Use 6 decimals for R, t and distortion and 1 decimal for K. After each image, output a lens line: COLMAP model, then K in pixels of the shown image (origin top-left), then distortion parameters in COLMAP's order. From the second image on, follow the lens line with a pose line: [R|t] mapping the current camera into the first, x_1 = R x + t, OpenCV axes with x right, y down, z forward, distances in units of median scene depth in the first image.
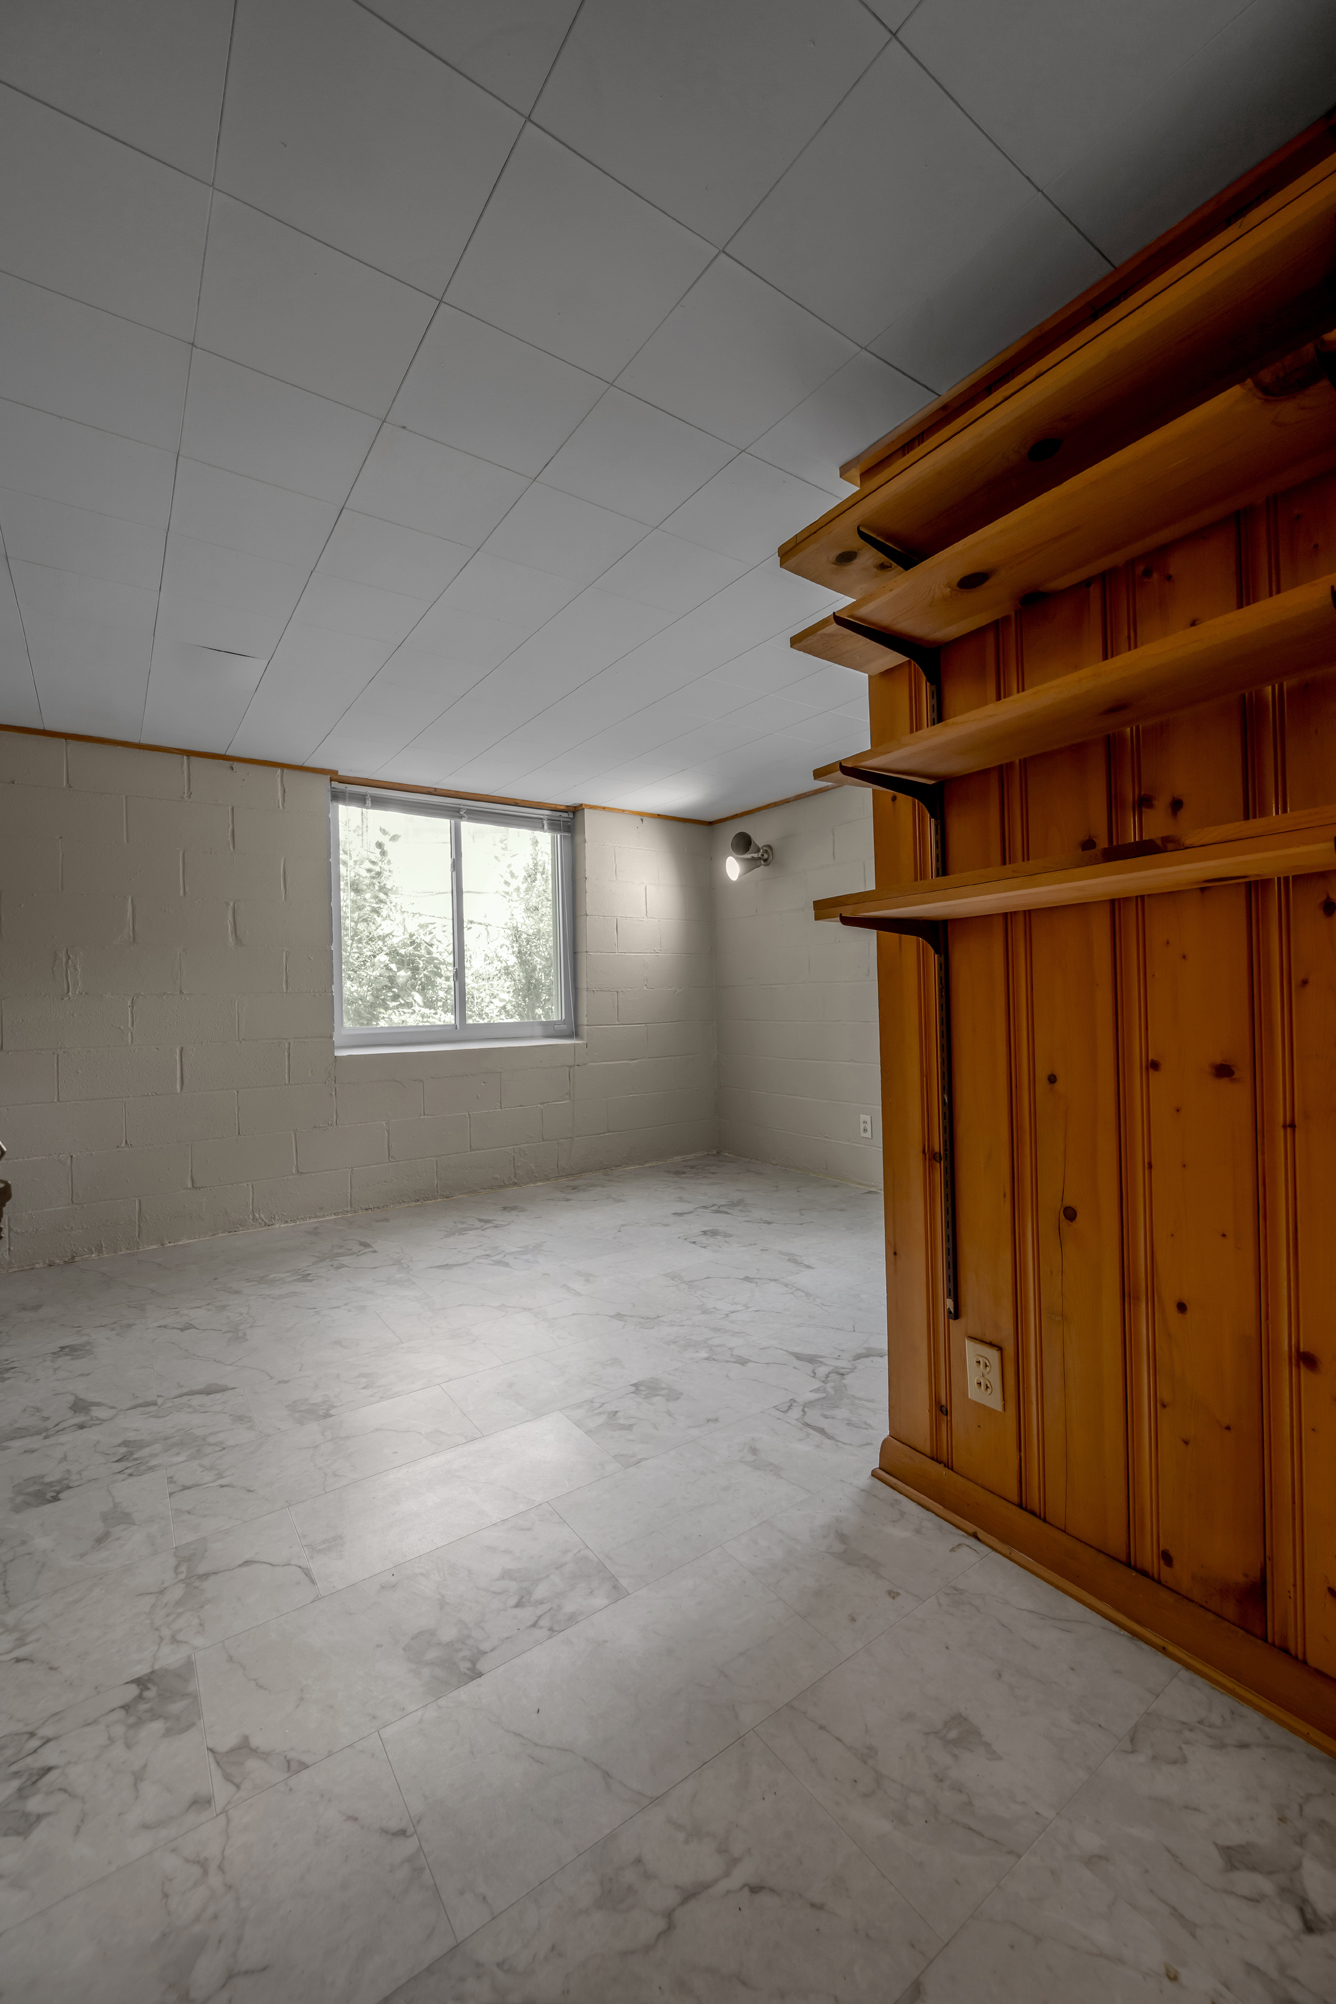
lens RADIAL K [[792.6, 0, 673.9], [0, 792.6, 994.4], [0, 0, 1]] dist [-0.000688, -0.000242]
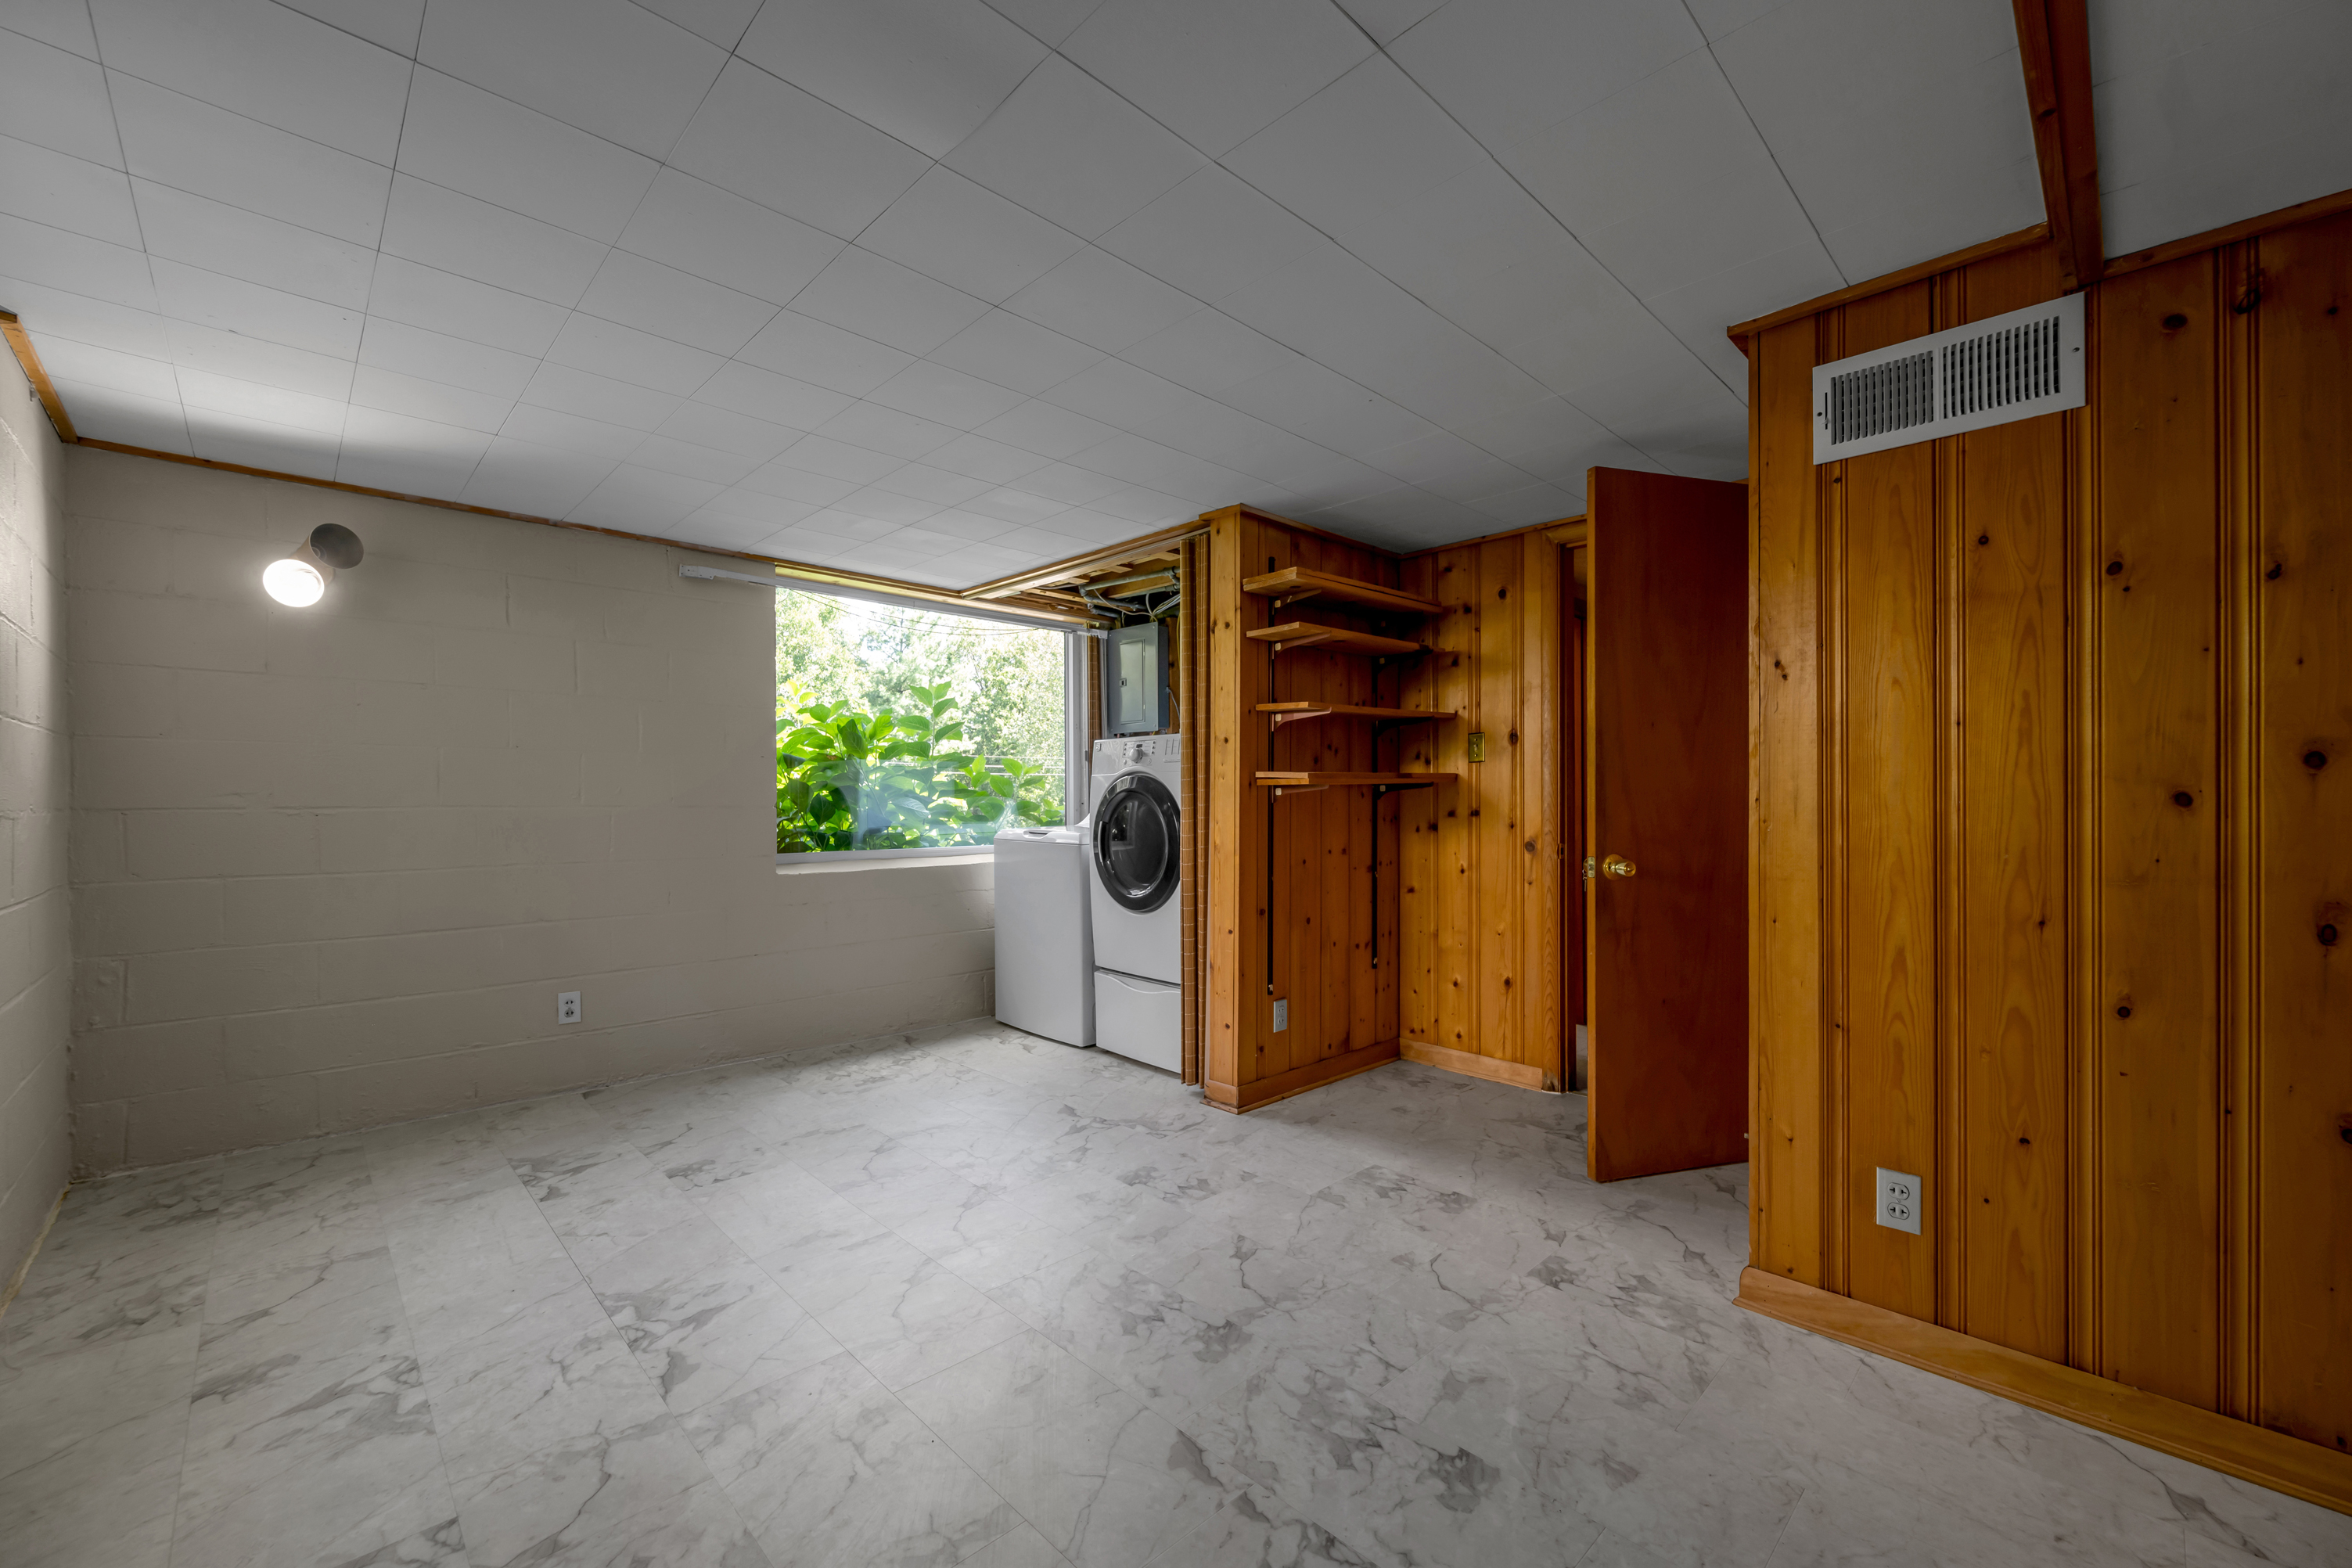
lens RADIAL K [[930.2, 0, 1182.7], [0, 930.2, 799.3], [0, 0, 1]] dist [-0.000688, -0.000242]
pose [[-0.150420, 0.026965, 0.988254, -1.394560], [0.001535, 0.999633, -0.027042, 0.001384], [-0.988621, -0.002550, -0.150406, 1.177107]]
